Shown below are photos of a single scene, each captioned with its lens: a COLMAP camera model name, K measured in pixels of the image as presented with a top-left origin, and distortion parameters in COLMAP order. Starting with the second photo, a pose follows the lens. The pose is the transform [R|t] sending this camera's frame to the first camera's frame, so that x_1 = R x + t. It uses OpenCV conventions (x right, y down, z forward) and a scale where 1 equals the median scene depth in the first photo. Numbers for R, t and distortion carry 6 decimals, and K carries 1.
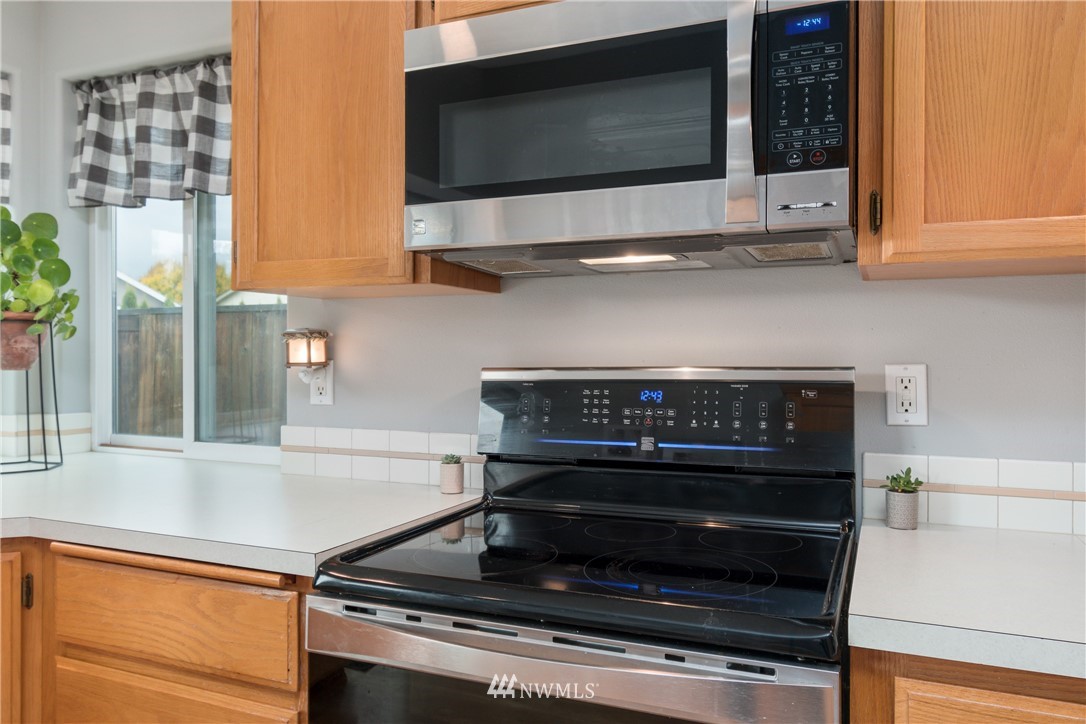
lens RADIAL K [[781.0, 0, 540.7], [0, 781.0, 356.7], [0, 0, 1]] dist [-0.001761, -0.000058]
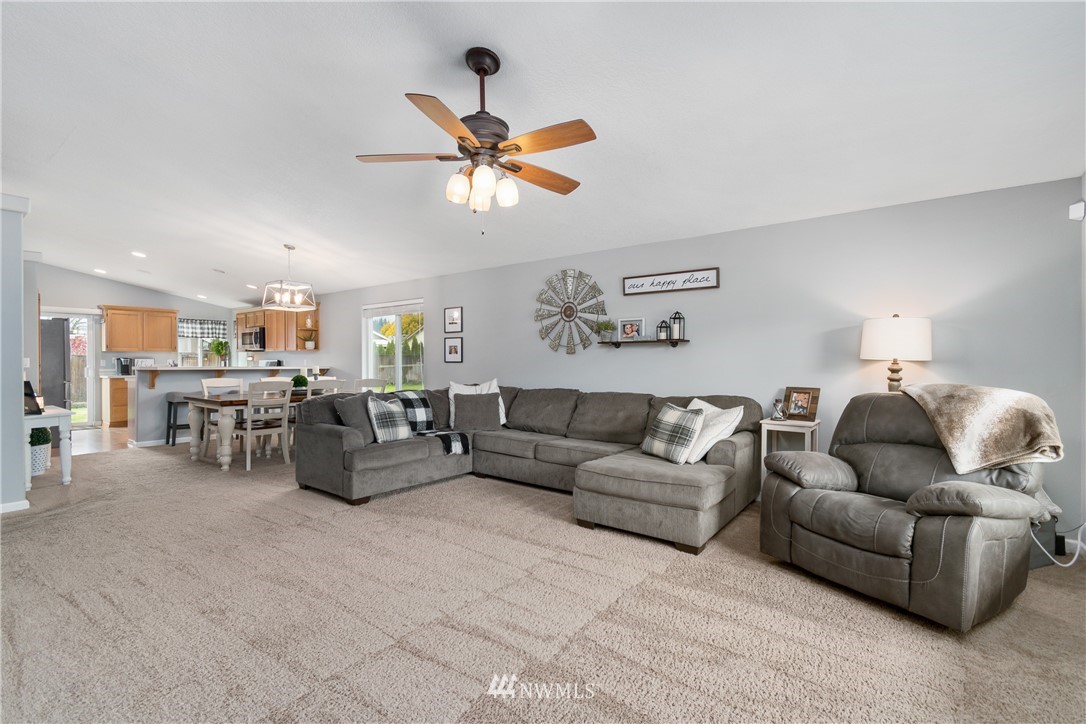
lens RADIAL K [[484.9, 0, 543.0], [0, 484.9, 362.0], [0, 0, 1]] dist [0.001076, -0.000133]
pose [[0.972719, -0.005354, -0.231926, 3.489302], [0.007224, 0.999948, 0.007215, 0.013495], [0.231875, -0.008693, 0.972707, -2.928790]]
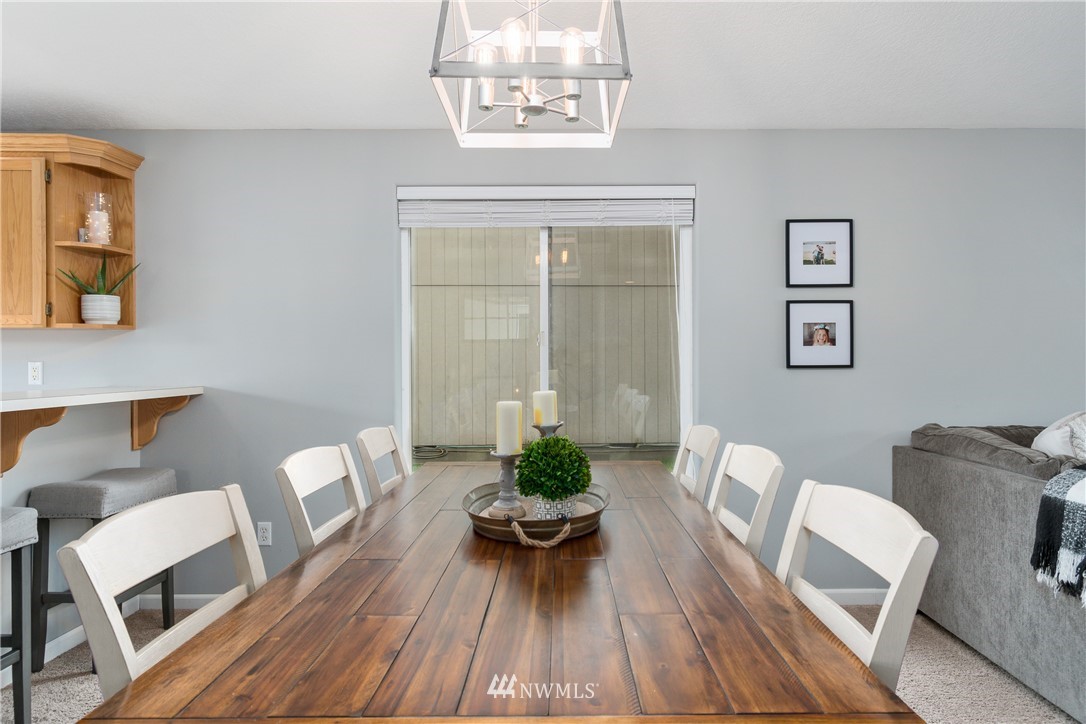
lens RADIAL K [[633.5, 0, 567.0], [0, 633.5, 357.8], [0, 0, 1]] dist [-0.003014, -0.000933]
pose [[0.910412, -0.009900, 0.413585, 1.151570], [0.007263, 0.999942, 0.007947, -0.004670], [-0.413640, -0.004231, 0.910431, -1.258100]]
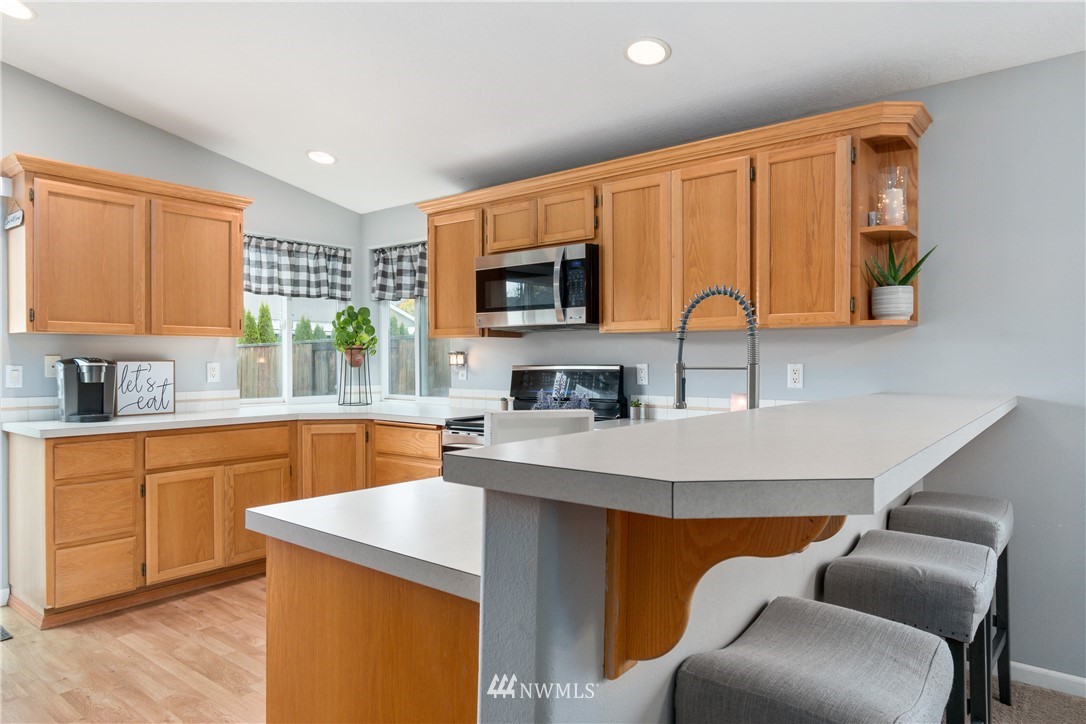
lens RADIAL K [[673.5, 0, 543.0], [0, 673.5, 362.0], [0, 0, 1]] dist [0.000031, -0.000592]
pose [[0.965103, -0.005821, -0.261807, 0.507117], [0.007221, 0.999964, 0.004389, -0.006267], [0.261772, -0.006126, 0.965110, -0.981830]]
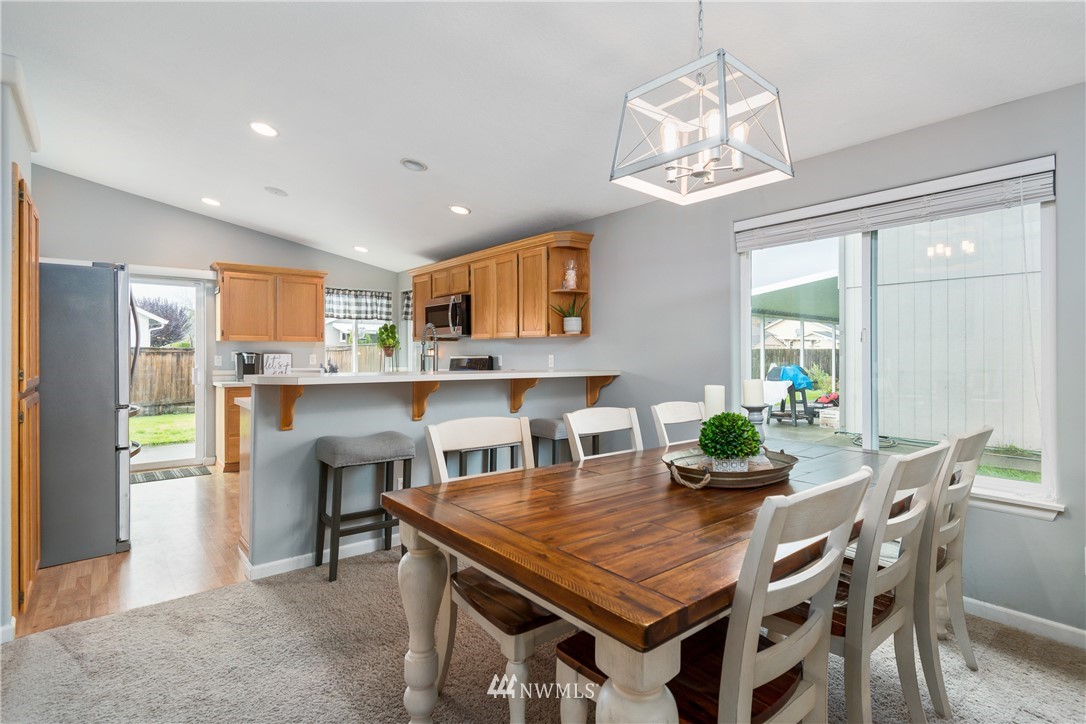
lens RADIAL K [[532.7, 0, 544.0], [0, 532.7, 351.1], [0, 0, 1]] dist [0.000430, 0.000097]
pose [[0.892657, -0.008895, -0.450649, 1.616938], [0.008492, 0.999960, -0.002916, -0.001716], [0.450657, -0.001224, 0.892697, -1.466804]]
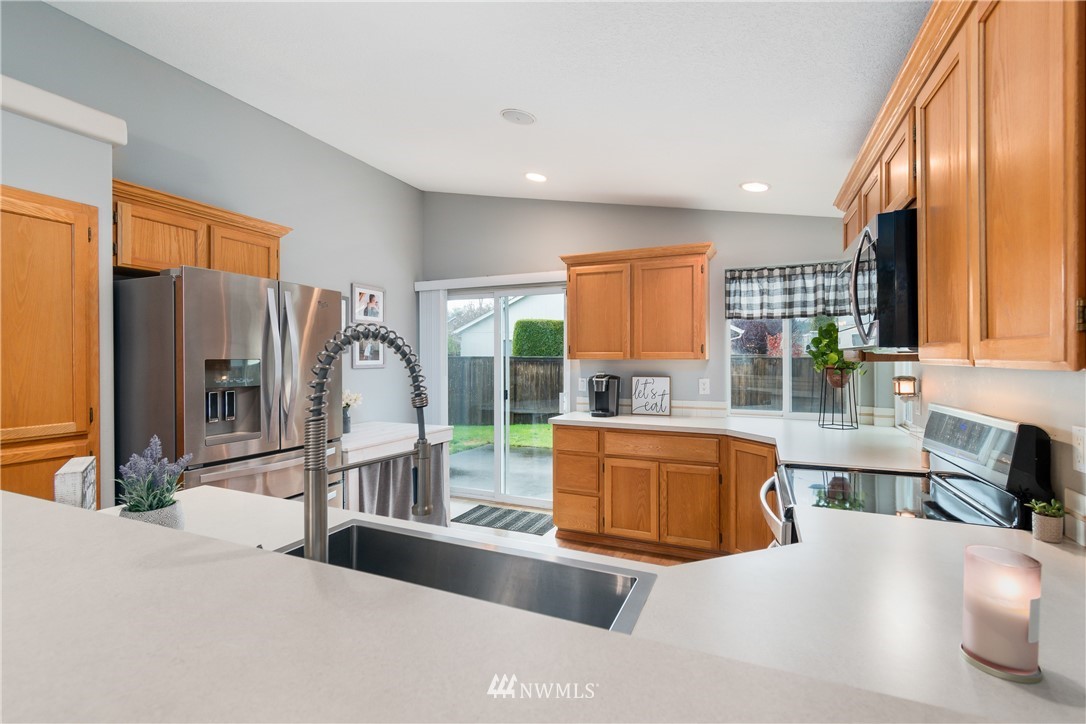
lens RADIAL K [[495.7, 0, 543.0], [0, 495.7, 362.0], [0, 0, 1]] dist [0.001294, -0.000021]
pose [[-0.004021, 0.003195, -0.999987, 0.870921], [0.005460, 0.999980, 0.003173, -0.071344], [0.999977, -0.005447, -0.004038, 0.063323]]
